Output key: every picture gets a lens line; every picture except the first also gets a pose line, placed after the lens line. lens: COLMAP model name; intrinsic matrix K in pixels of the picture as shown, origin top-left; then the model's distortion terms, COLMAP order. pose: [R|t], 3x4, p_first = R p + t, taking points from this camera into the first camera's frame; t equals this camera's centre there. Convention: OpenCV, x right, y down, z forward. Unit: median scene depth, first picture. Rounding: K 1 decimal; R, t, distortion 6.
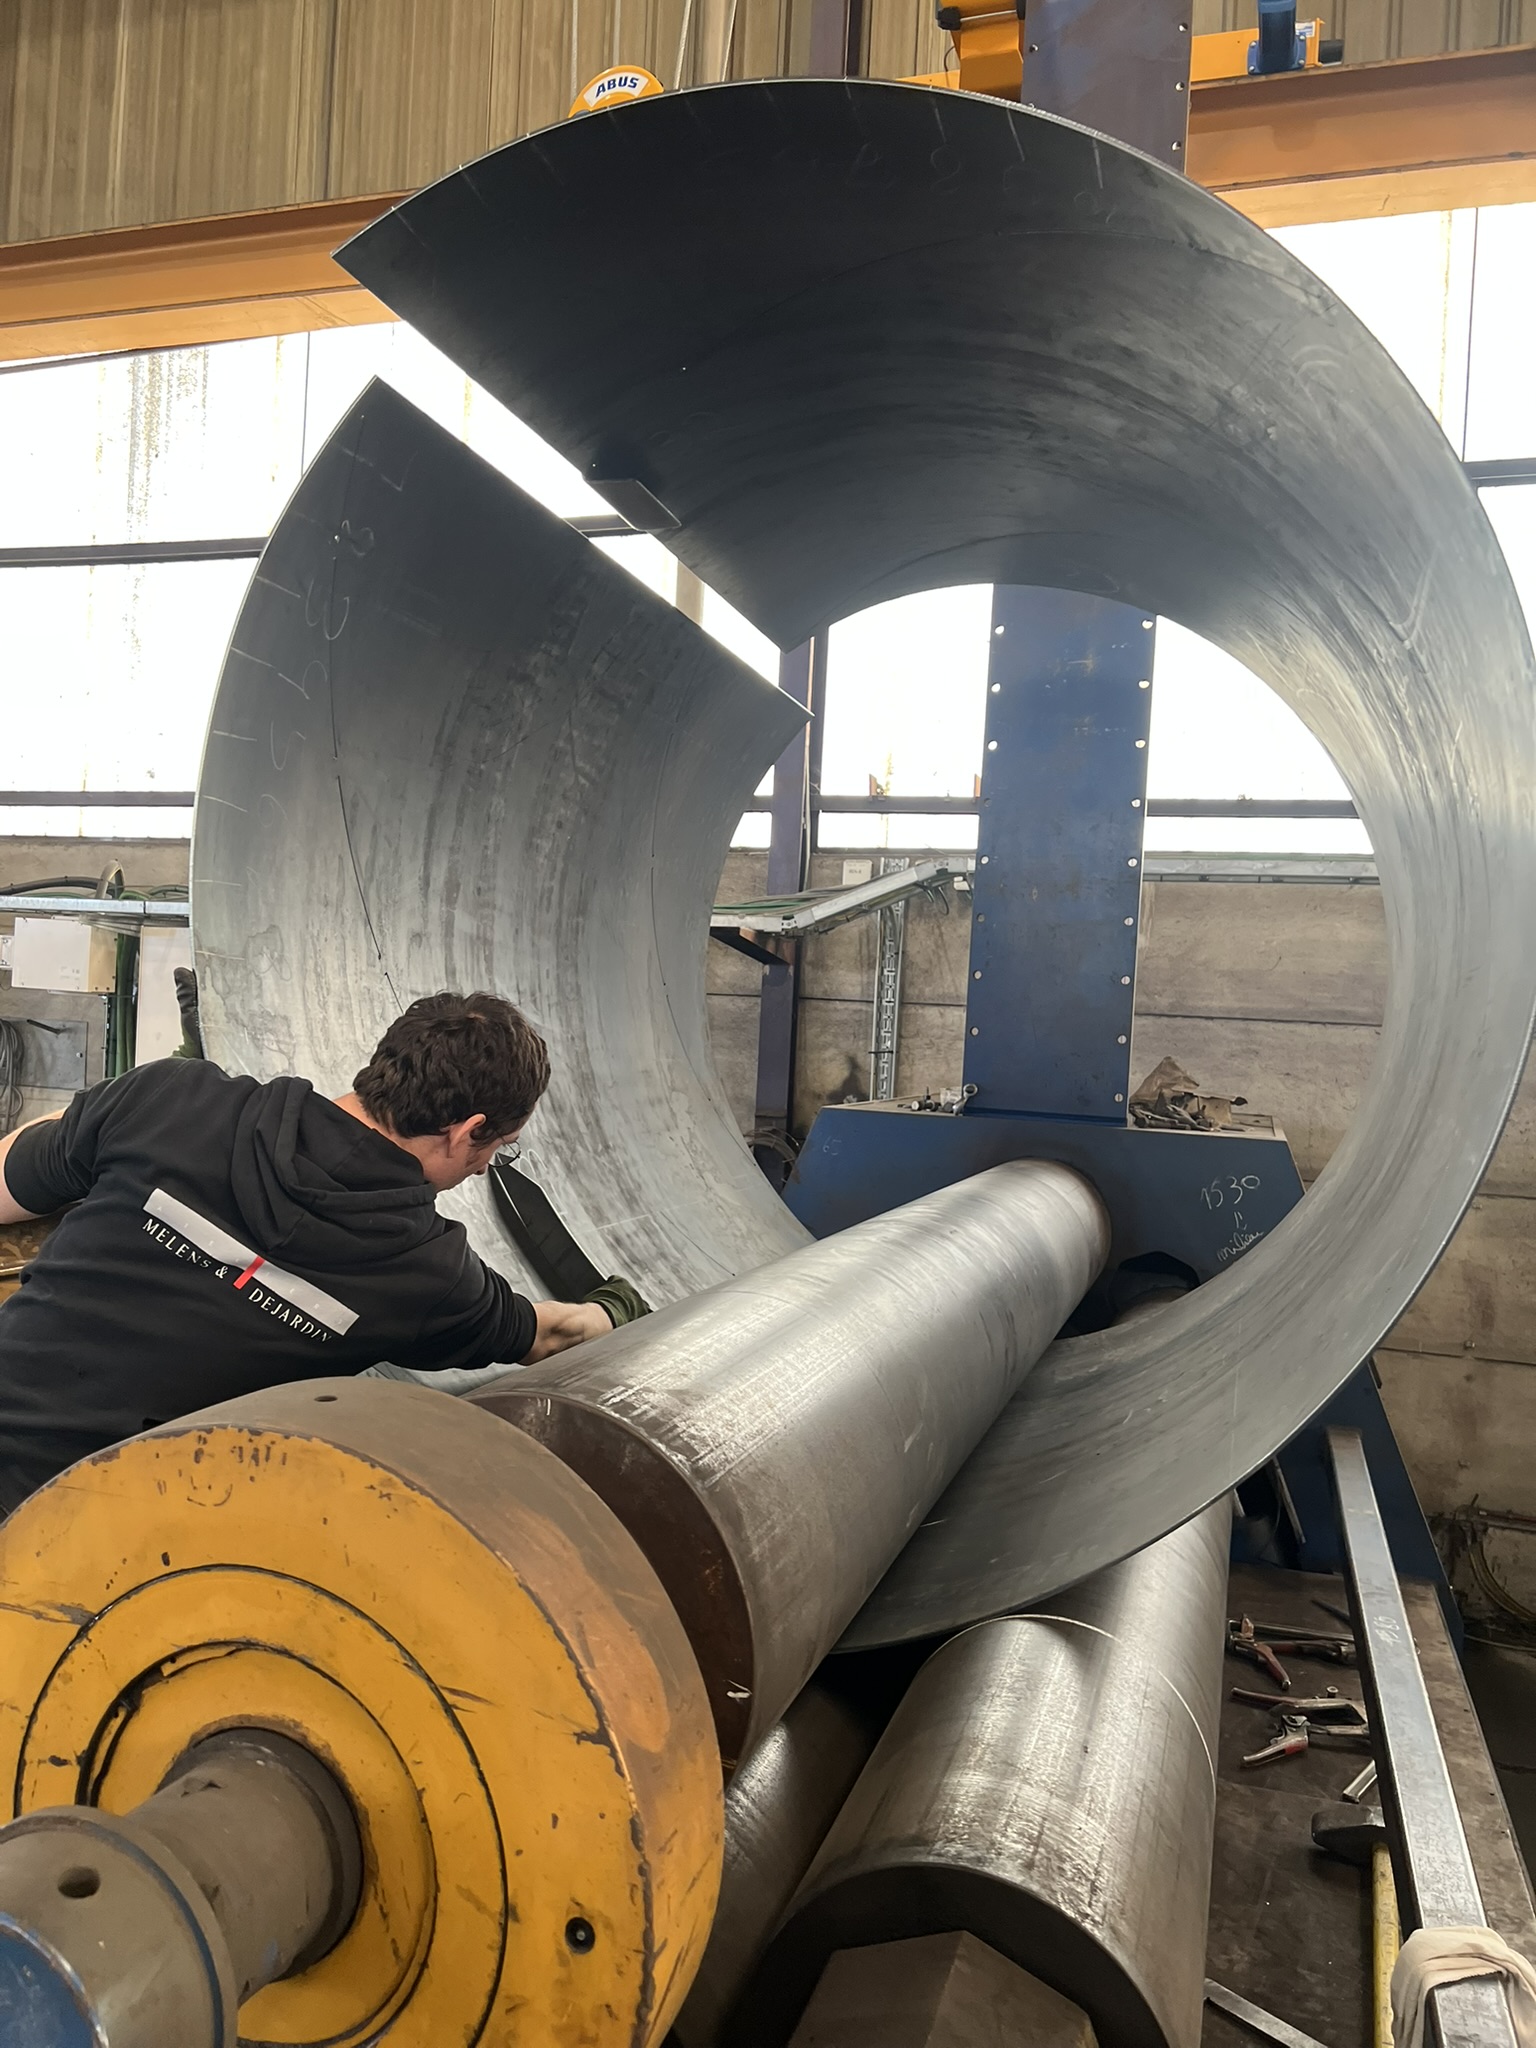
lens RADIAL K [[1519.8, 0, 768.0], [0, 1519.8, 1024.0], [0, 0, 1]] dist [0.084642, -0.093205]
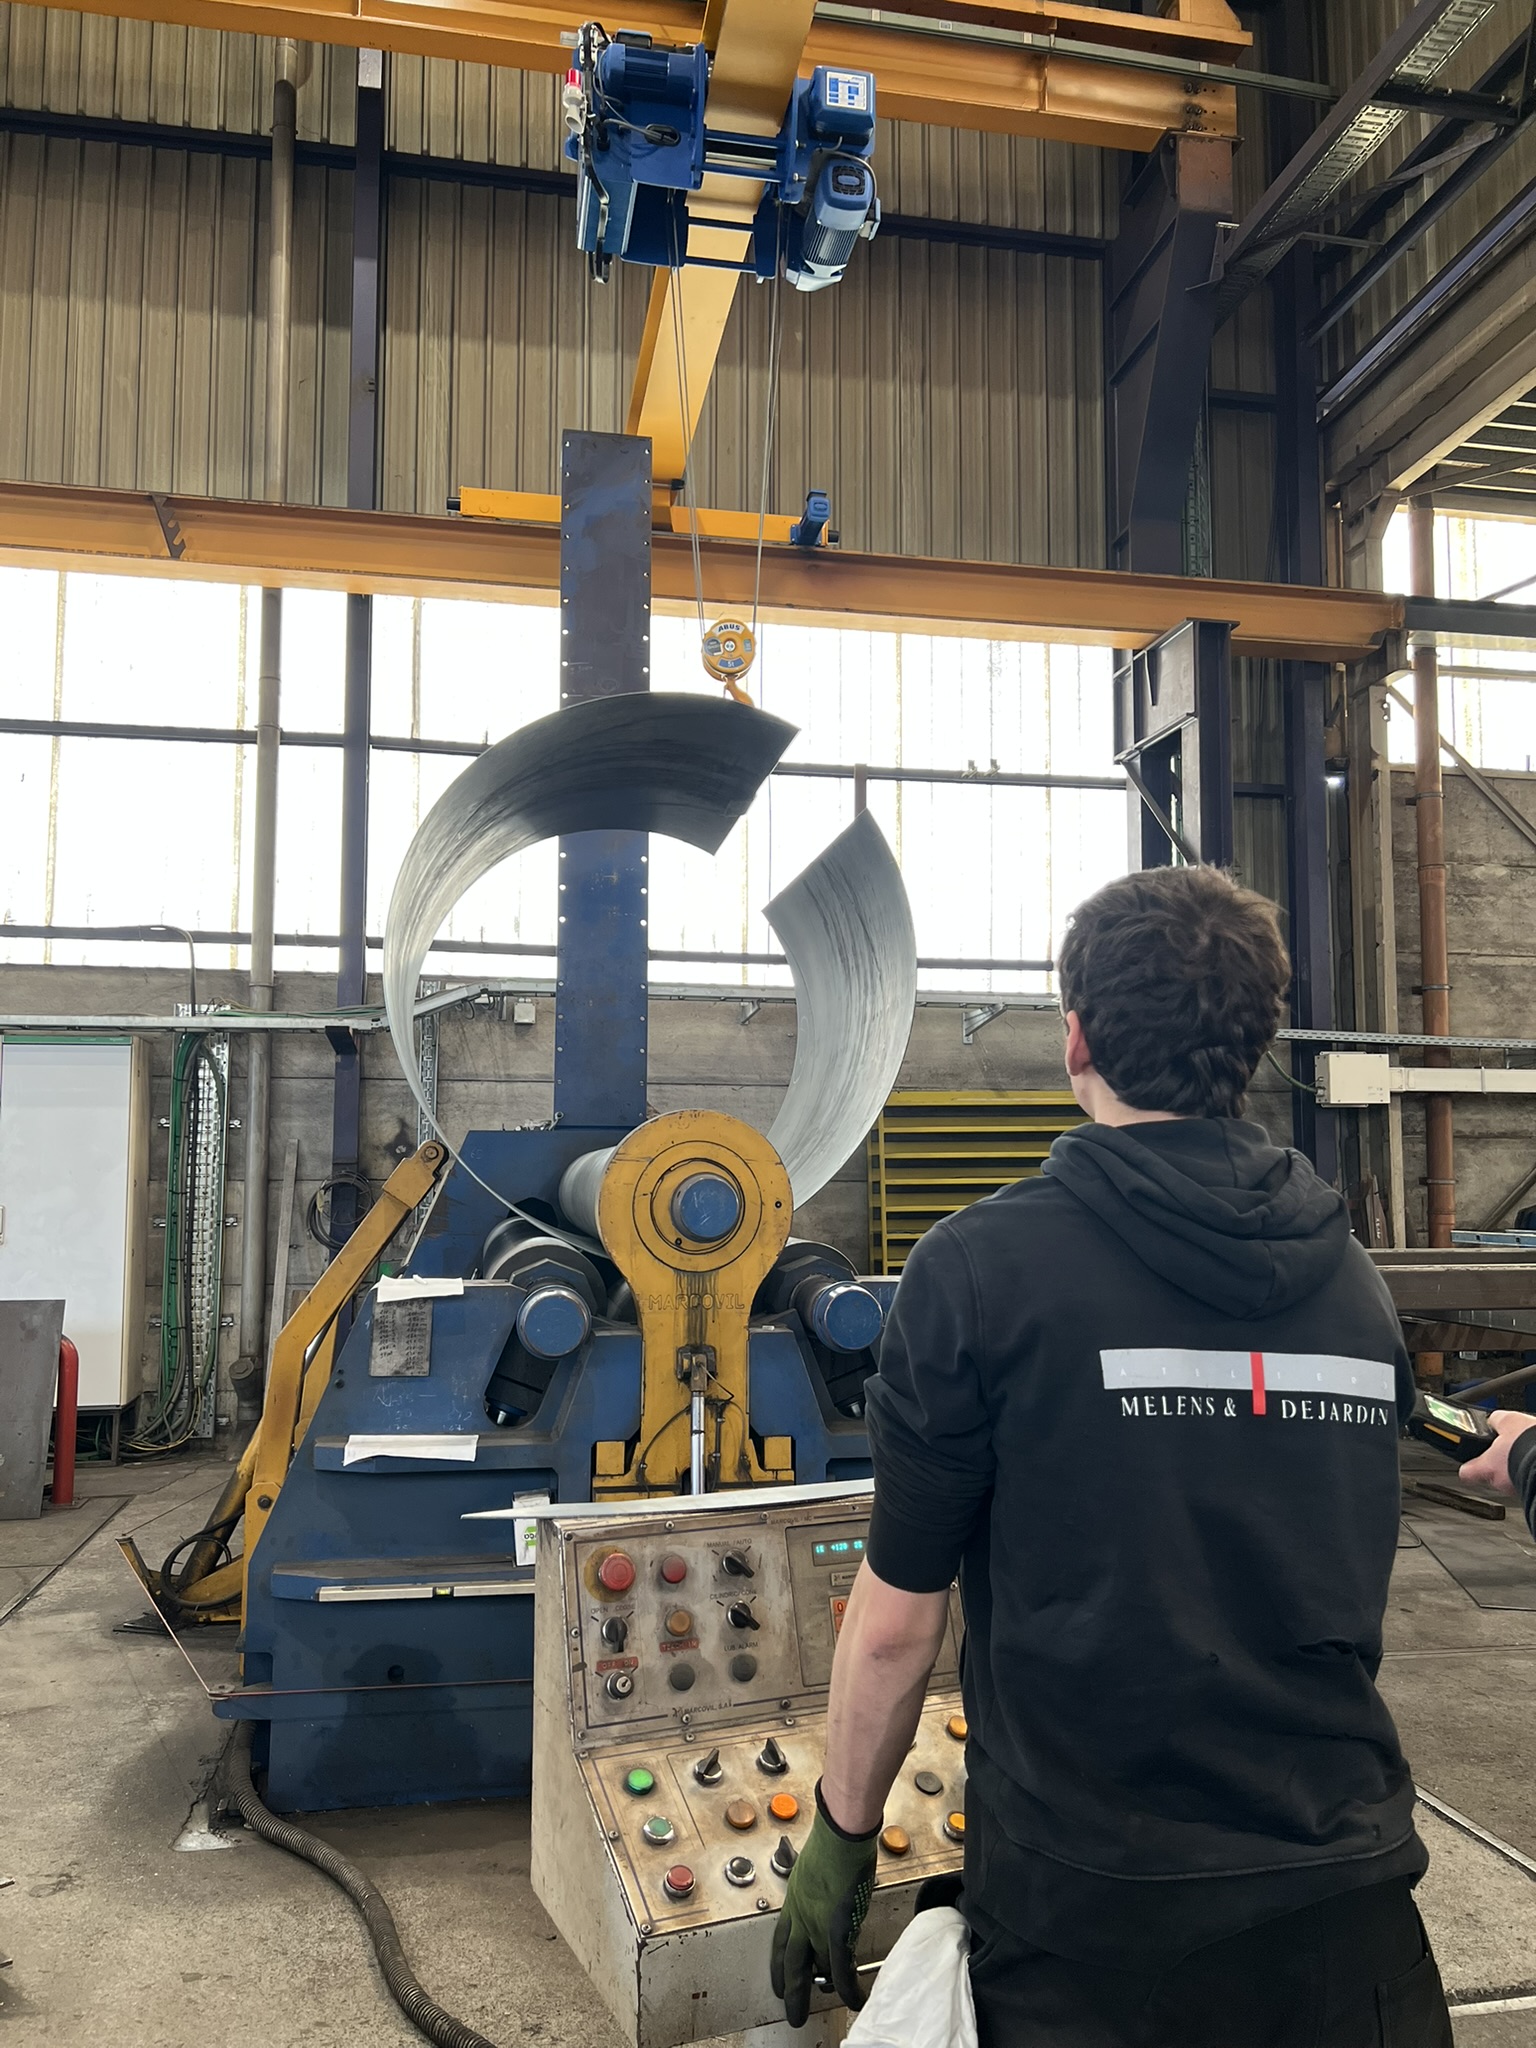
lens RADIAL K [[1519.8, 0, 768.0], [0, 1519.8, 1024.0], [0, 0, 1]] dist [0.084642, -0.093205]
pose [[0.879215, -0.001717, 0.476421, -0.355236], [0.040356, 0.996668, -0.070884, 0.053014], [-0.474712, 0.081549, 0.876355, -0.471083]]
